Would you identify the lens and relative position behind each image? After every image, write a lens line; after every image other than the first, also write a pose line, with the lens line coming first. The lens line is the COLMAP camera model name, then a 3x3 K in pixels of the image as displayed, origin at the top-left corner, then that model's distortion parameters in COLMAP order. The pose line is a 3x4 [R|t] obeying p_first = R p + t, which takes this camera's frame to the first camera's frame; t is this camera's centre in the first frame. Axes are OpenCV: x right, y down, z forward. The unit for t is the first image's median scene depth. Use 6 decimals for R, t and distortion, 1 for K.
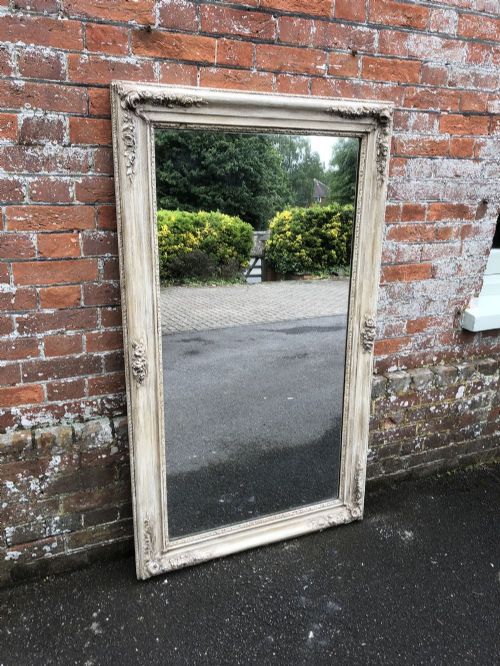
lens RADIAL K [[502.9, 0, 234.0], [0, 502.9, 330.5], [0, 0, 1]] dist [0.008879, -0.015202]
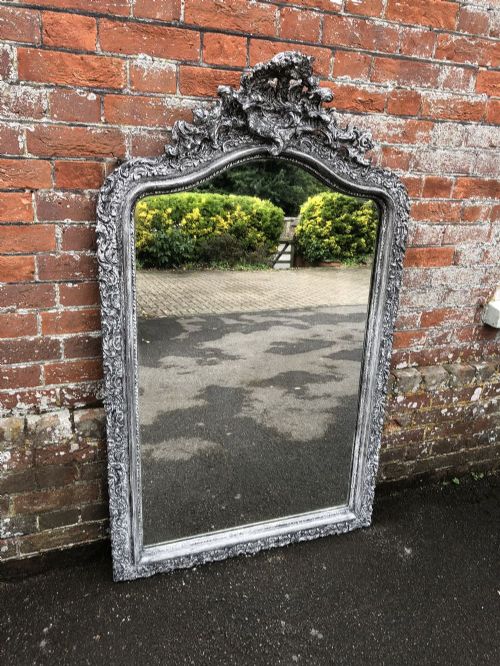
lens RADIAL K [[502.9, 0, 239.8], [0, 502.9, 326.6], [0, 0, 1]] dist [0.008879, -0.015202]
pose [[0.998688, 0.049279, -0.013945, 0.041831], [-0.048532, 0.997589, 0.049598, -0.023031], [0.016355, -0.048856, 0.998672, 0.120923]]
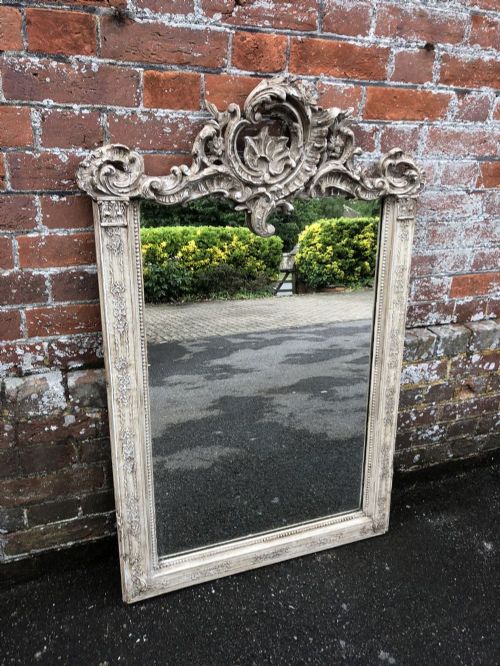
lens RADIAL K [[502.9, 0, 241.2], [0, 502.9, 326.1], [0, 0, 1]] dist [0.008879, -0.015202]
pose [[0.999091, 0.033264, -0.026643, 0.002634], [-0.031147, 0.996598, 0.076303, 0.047081], [0.029090, -0.075404, 0.996729, 0.293769]]
